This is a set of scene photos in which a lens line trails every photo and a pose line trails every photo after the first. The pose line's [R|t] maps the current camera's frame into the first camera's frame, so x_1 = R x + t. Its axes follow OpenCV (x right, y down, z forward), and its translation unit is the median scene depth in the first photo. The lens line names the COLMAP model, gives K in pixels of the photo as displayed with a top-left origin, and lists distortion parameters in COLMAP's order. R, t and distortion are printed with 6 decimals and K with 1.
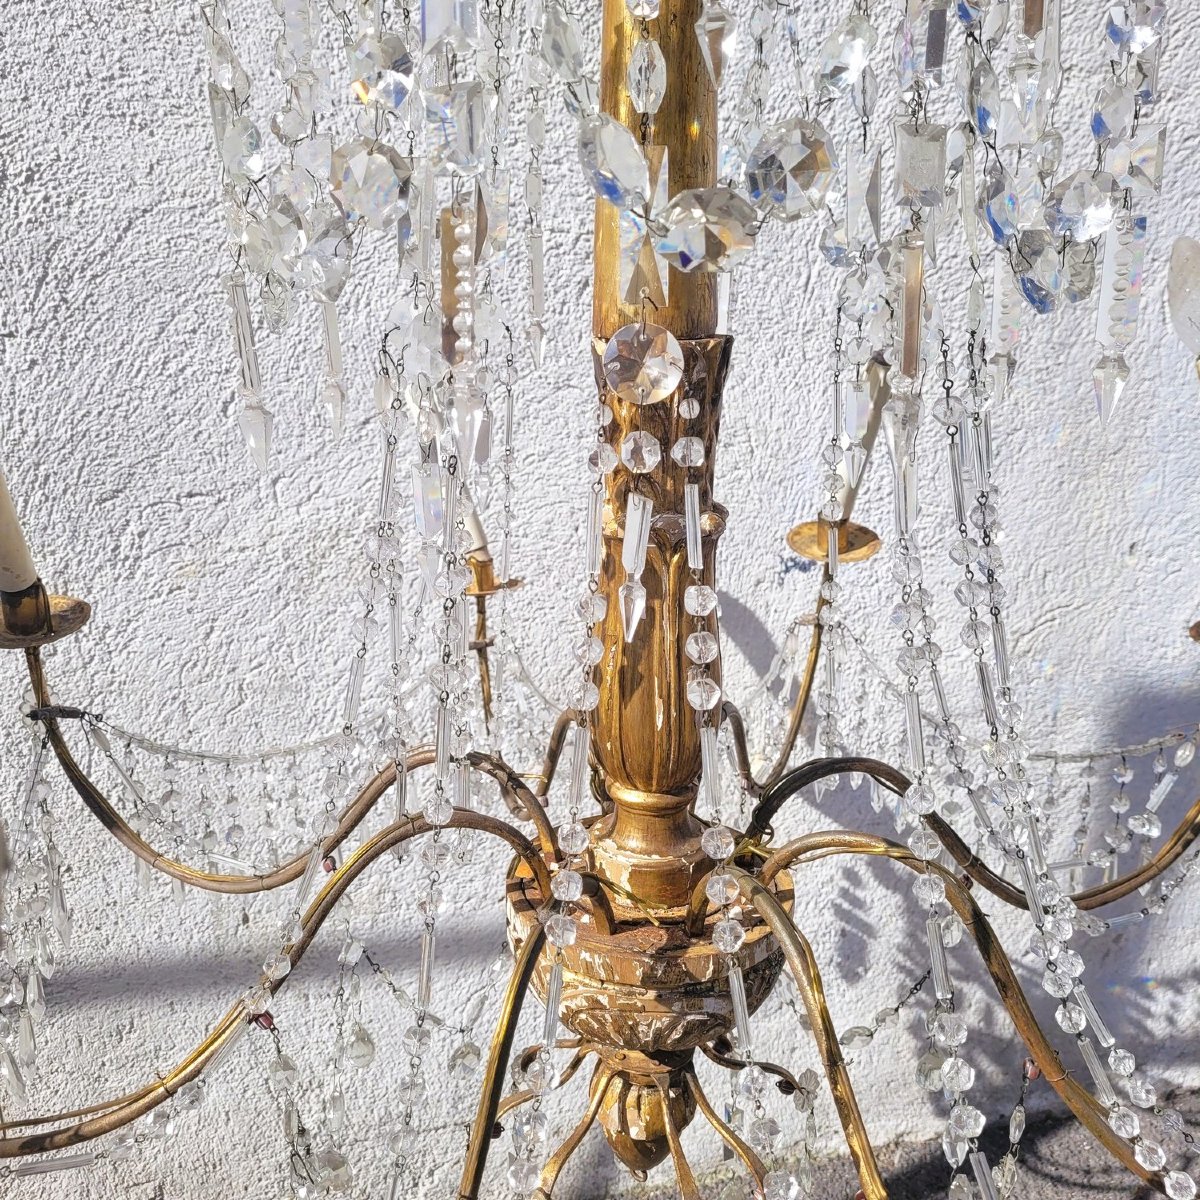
lens RADIAL K [[1364.8, 0, 586.4], [0, 1364.8, 598.4], [0, 0, 1]] dist [0.056071, -0.030646]
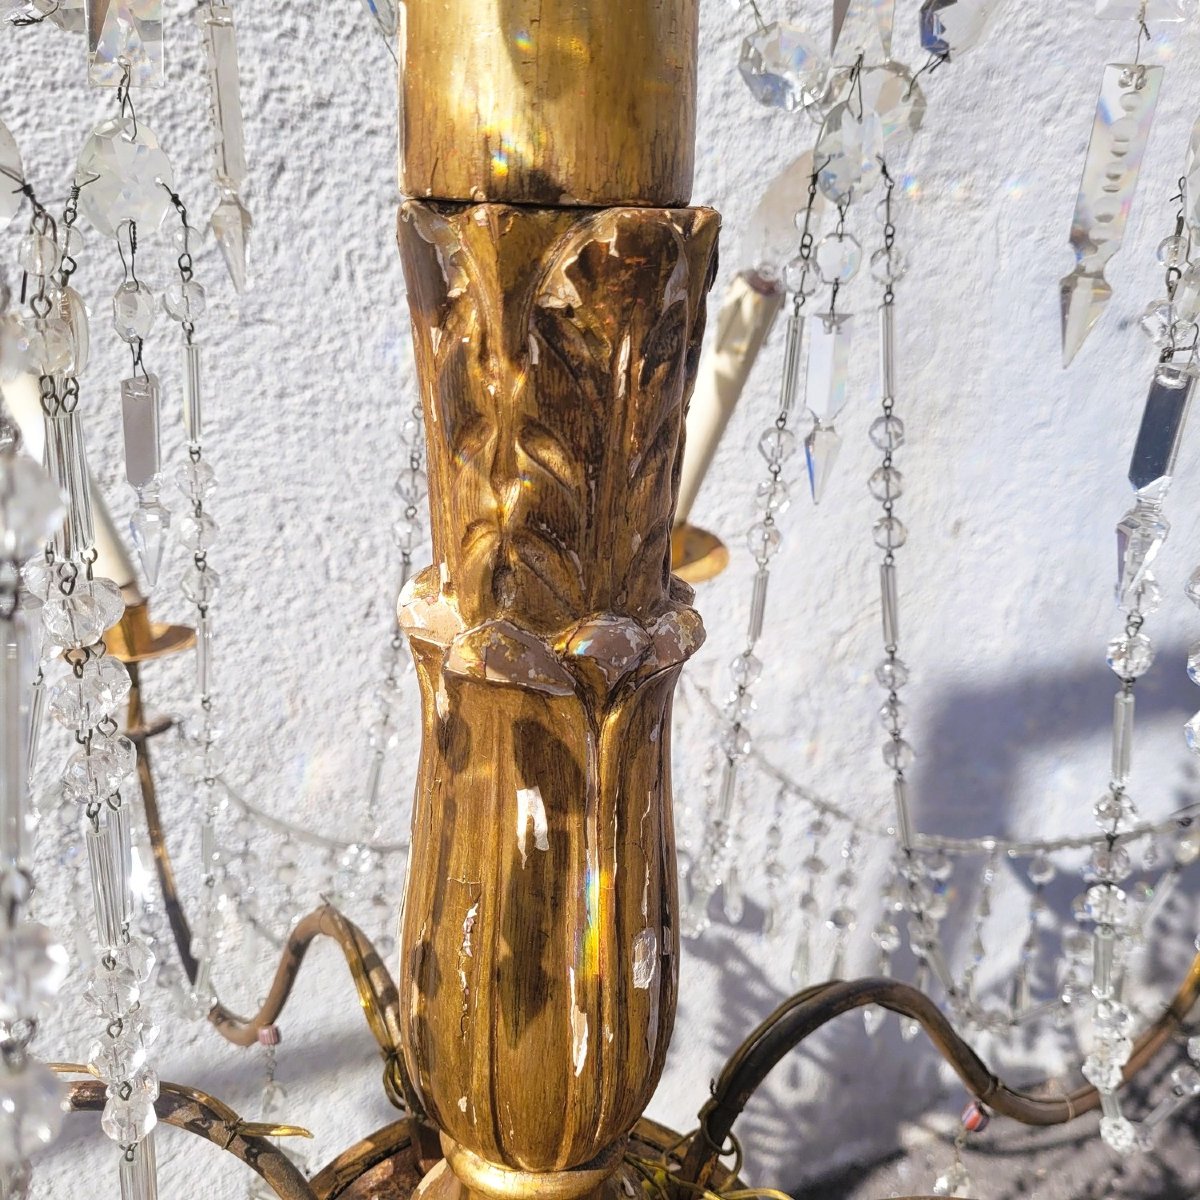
lens RADIAL K [[1186.9, 0, 600.0], [0, 1186.9, 600.0], [0, 0, 1]] dist [-0.015334, -0.006721]
pose [[0.955610, -0.052081, 0.289995, -0.030629], [0.030249, 0.996394, 0.079268, -0.060630], [-0.293078, -0.066978, 0.953740, 0.392106]]
